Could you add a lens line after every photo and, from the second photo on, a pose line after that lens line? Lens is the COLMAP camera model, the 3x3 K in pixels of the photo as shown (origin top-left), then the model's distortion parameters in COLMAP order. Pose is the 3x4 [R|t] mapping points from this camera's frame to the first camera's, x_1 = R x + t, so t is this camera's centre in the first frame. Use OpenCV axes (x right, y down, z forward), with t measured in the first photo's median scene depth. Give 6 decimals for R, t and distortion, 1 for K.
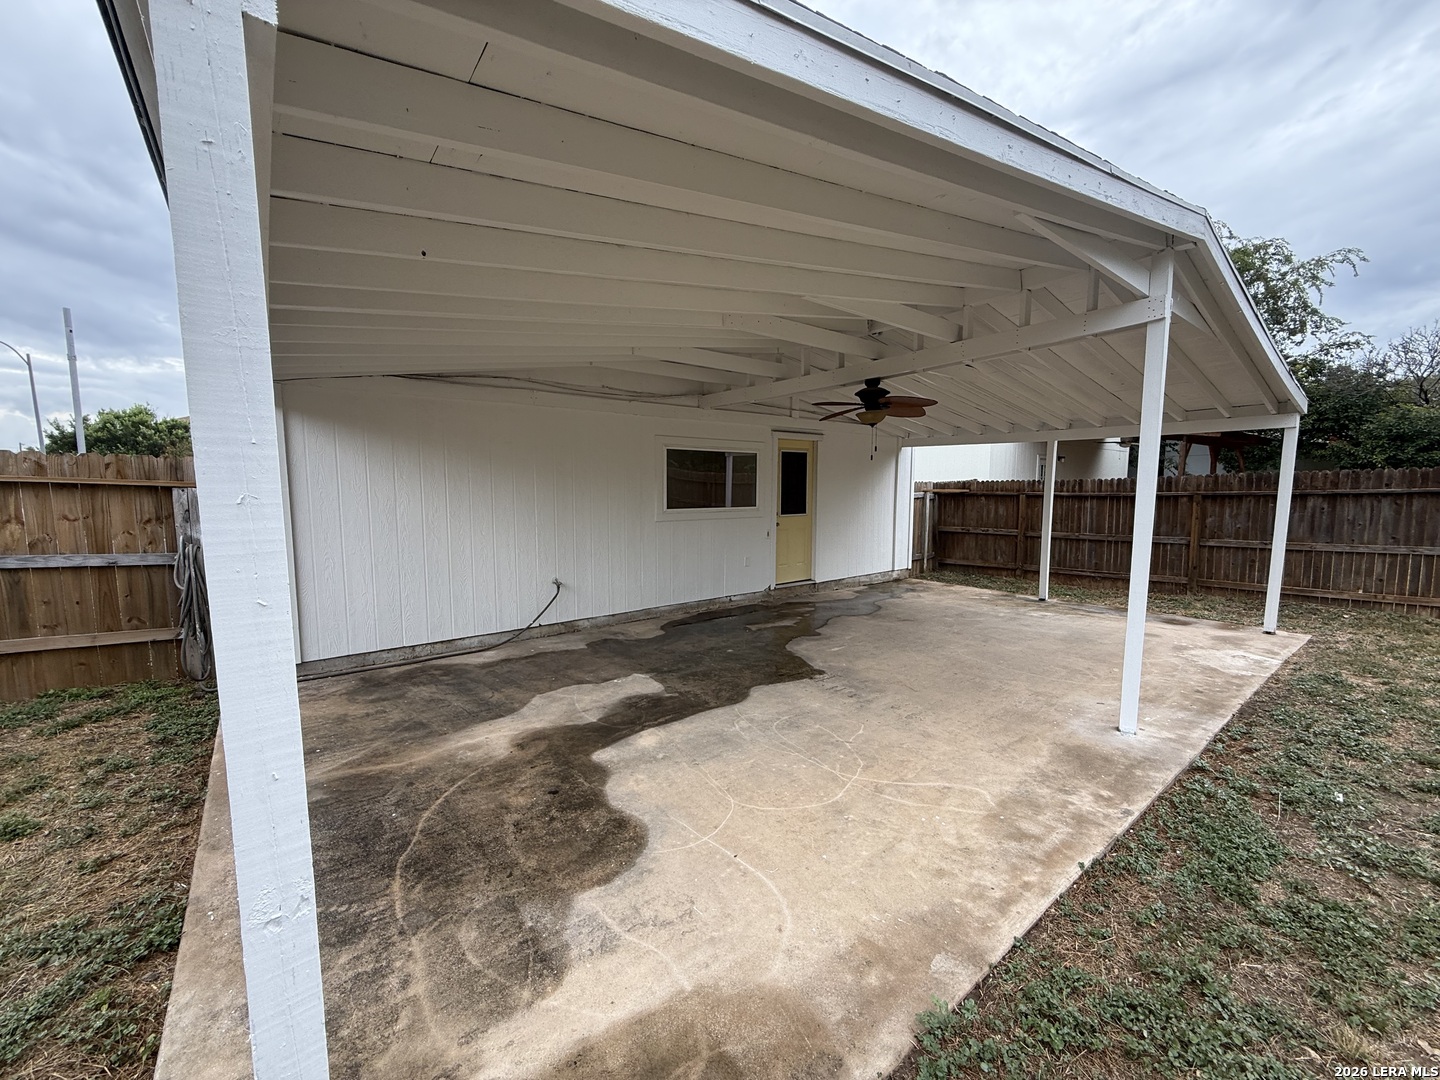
lens RADIAL K [[573.0, 0, 717.9], [0, 573.0, 543.2], [0, 0, 1]] dist [-0.002689, -0.000132]
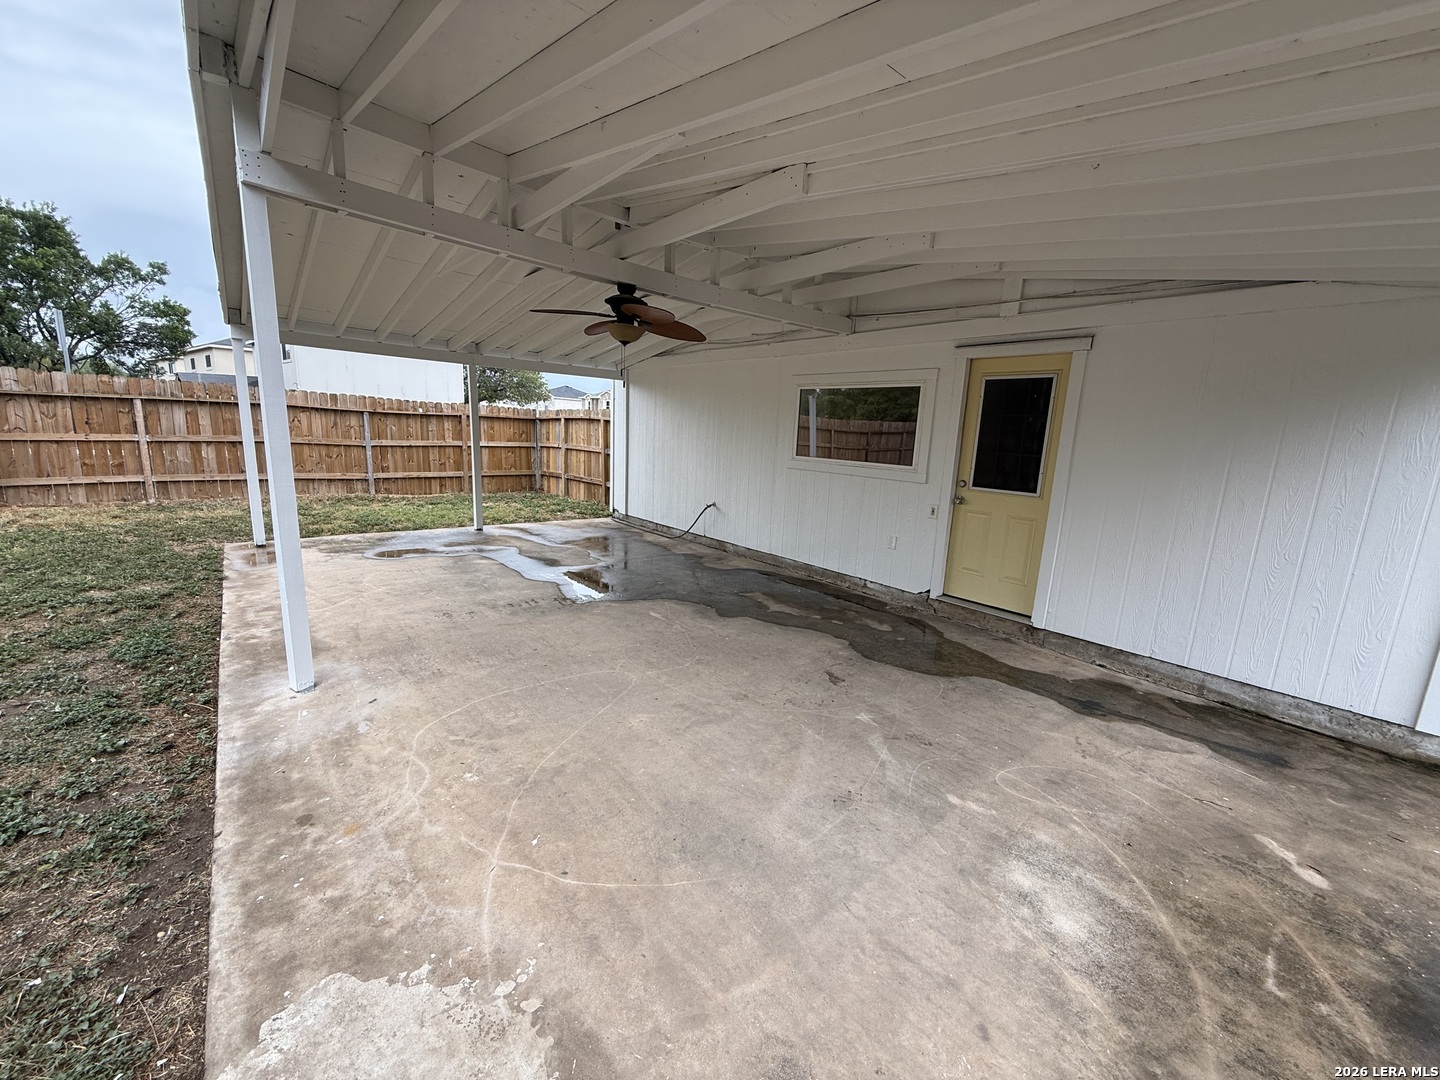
lens RADIAL K [[573.0, 0, 717.9], [0, 573.0, 543.2], [0, 0, 1]] dist [-0.002689, -0.000132]
pose [[0.028494, 0.195725, -0.980245, 1.190838], [-0.149668, 0.970424, 0.189414, -0.110859], [0.988326, 0.141314, 0.056945, 1.191440]]
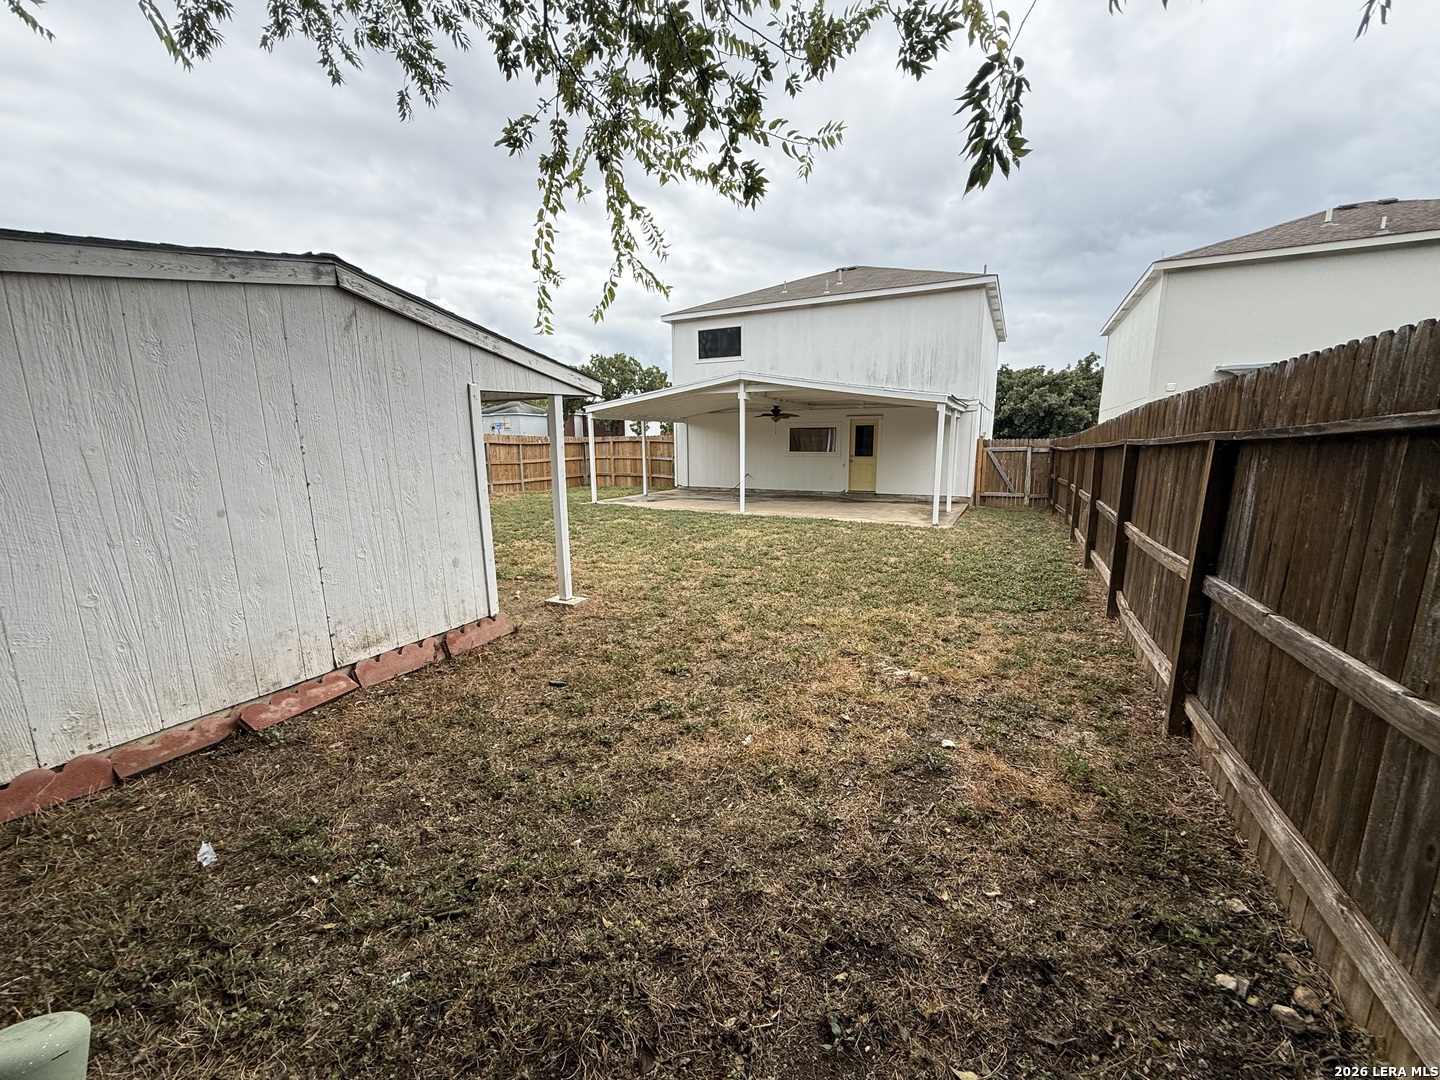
lens RADIAL K [[573.0, 0, 717.9], [0, 573.0, 543.2], [0, 0, 1]] dist [-0.002689, -0.000132]
pose [[0.419046, 0.159607, -0.893827, 3.004078], [-0.087594, 0.986943, 0.135169, 0.036592], [0.903730, 0.021652, 0.427555, -0.520210]]
